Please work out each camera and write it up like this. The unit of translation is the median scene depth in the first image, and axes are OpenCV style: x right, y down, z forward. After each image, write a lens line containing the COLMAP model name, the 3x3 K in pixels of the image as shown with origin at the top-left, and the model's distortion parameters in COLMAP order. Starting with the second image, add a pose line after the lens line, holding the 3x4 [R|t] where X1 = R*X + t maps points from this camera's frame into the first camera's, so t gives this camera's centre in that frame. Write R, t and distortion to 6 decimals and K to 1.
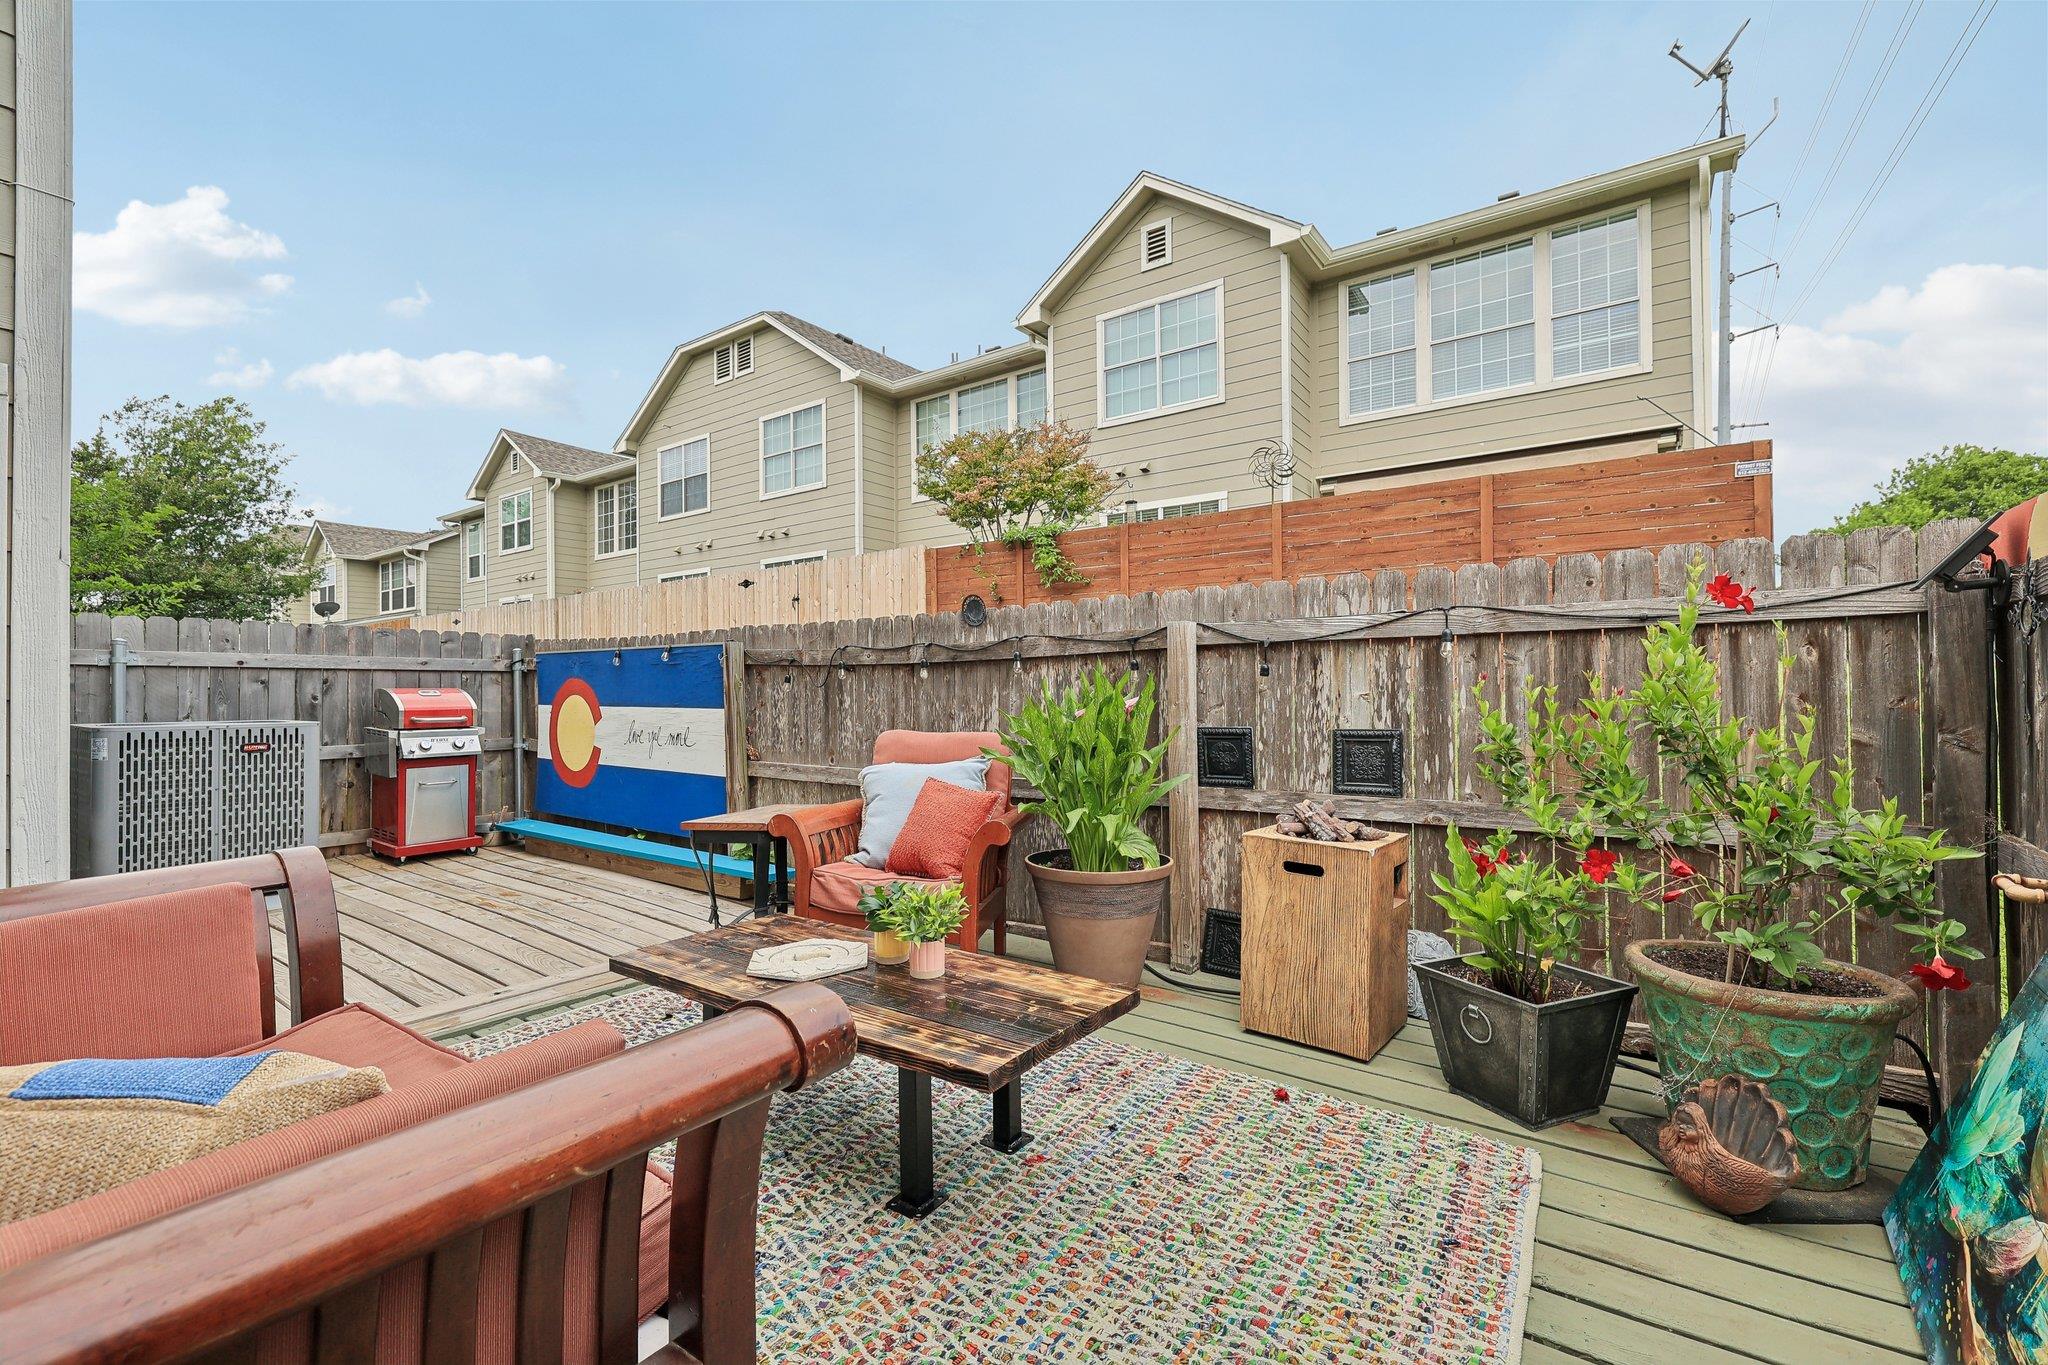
lens RADIAL K [[856.2, 0, 1025.5], [0, 856.2, 684.1], [0, 0, 1]] dist [-0.001522, 0.000671]
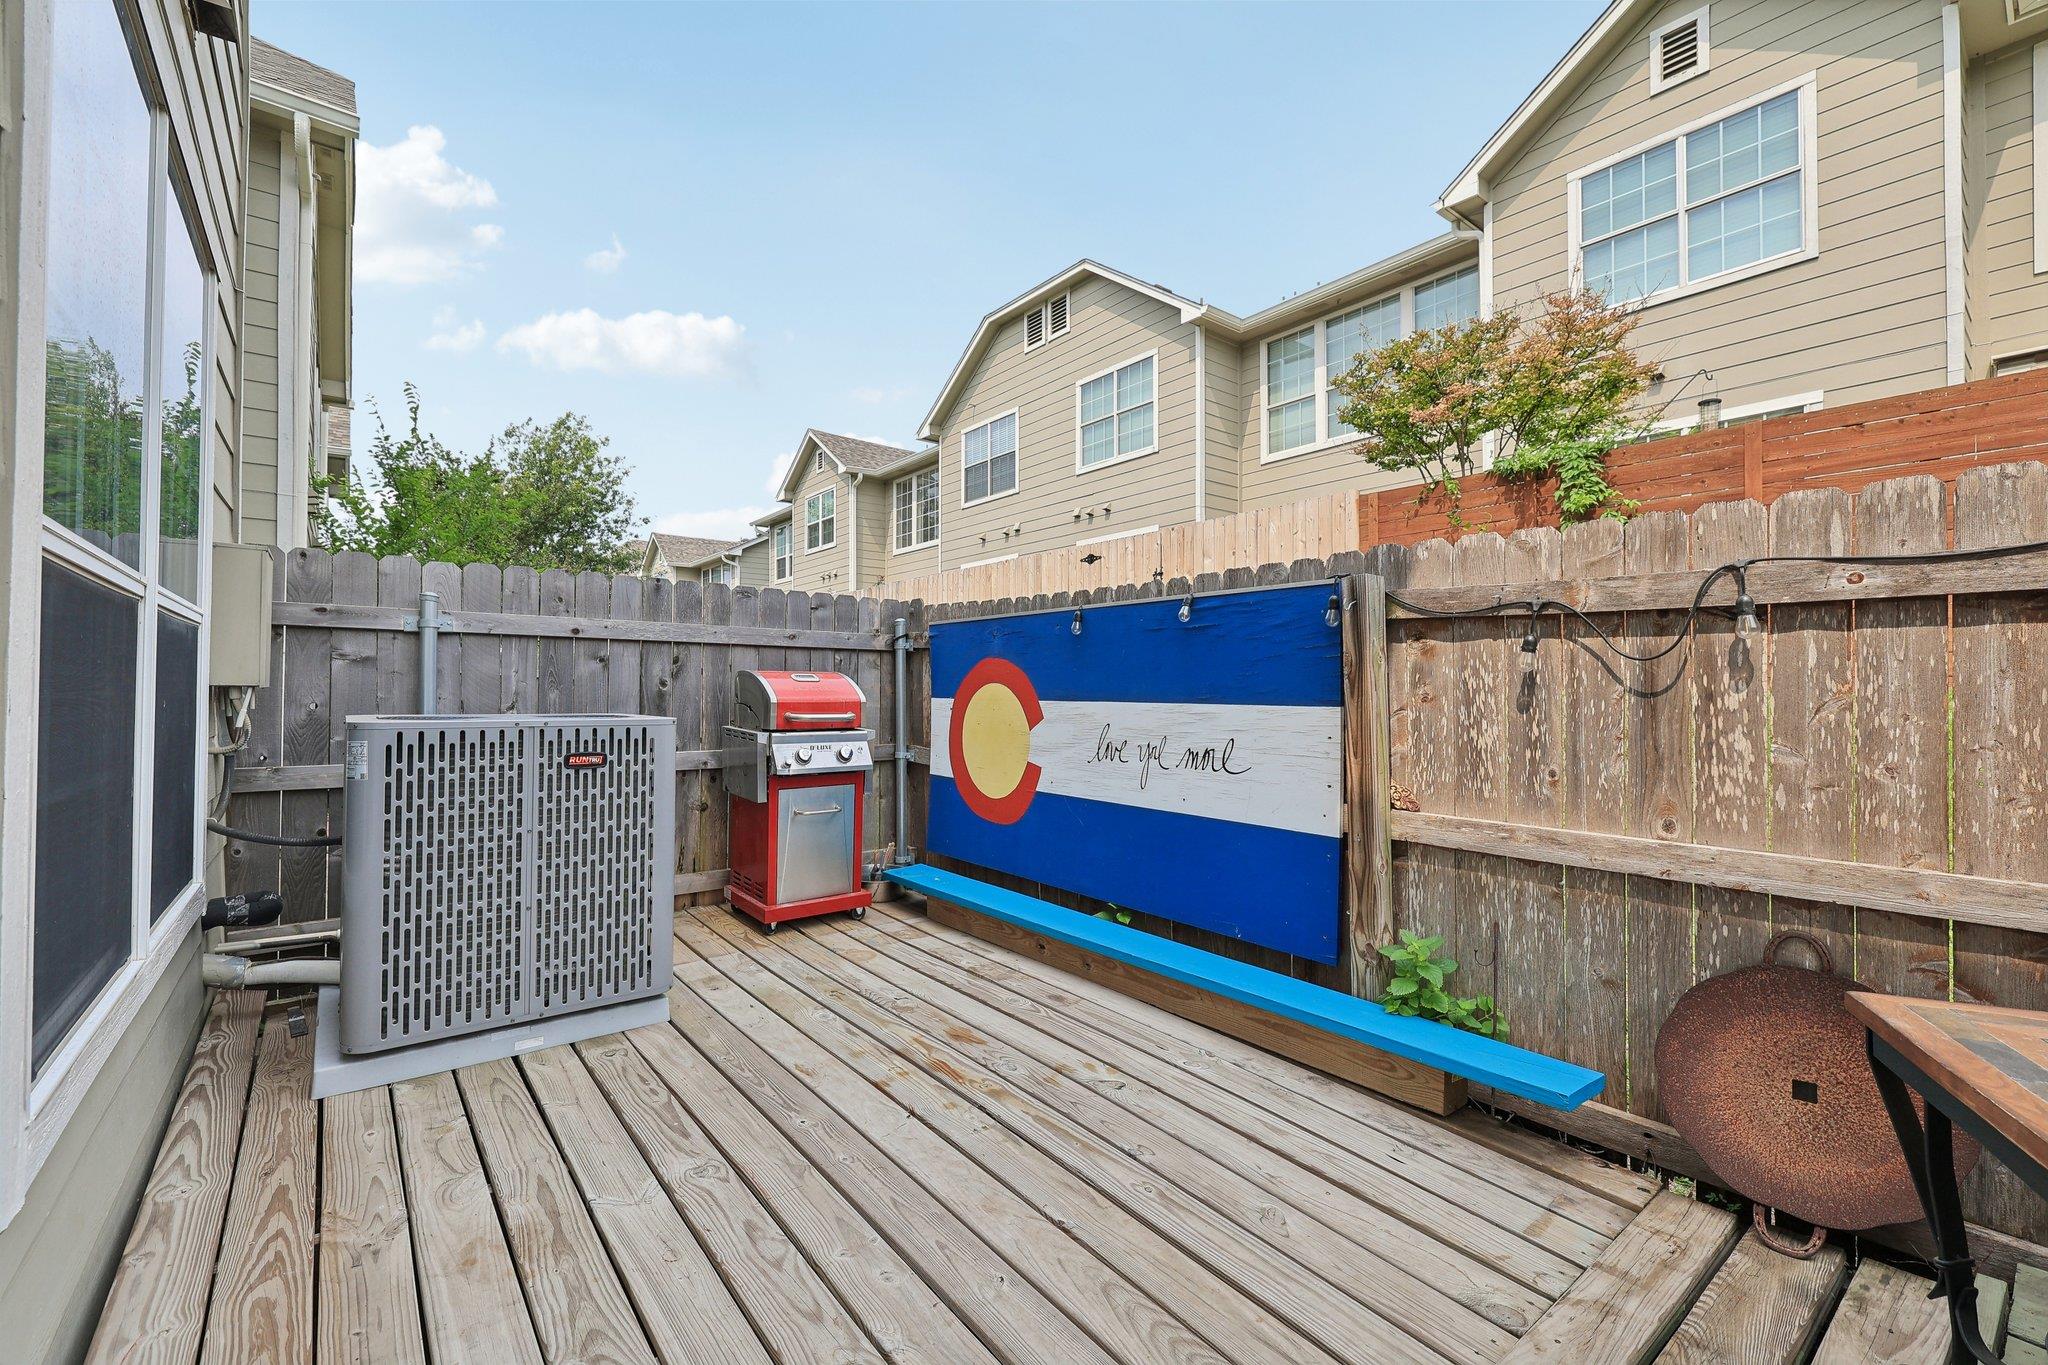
lens RADIAL K [[856.2, 0, 1026.7], [0, 856.2, 683.0], [0, 0, 1]] dist [-0.001522, 0.000671]
pose [[0.961862, 0.006914, -0.273449, -0.337450], [-0.008408, 0.999955, -0.004293, 0.015988], [0.273408, 0.006428, 0.961877, 0.389080]]
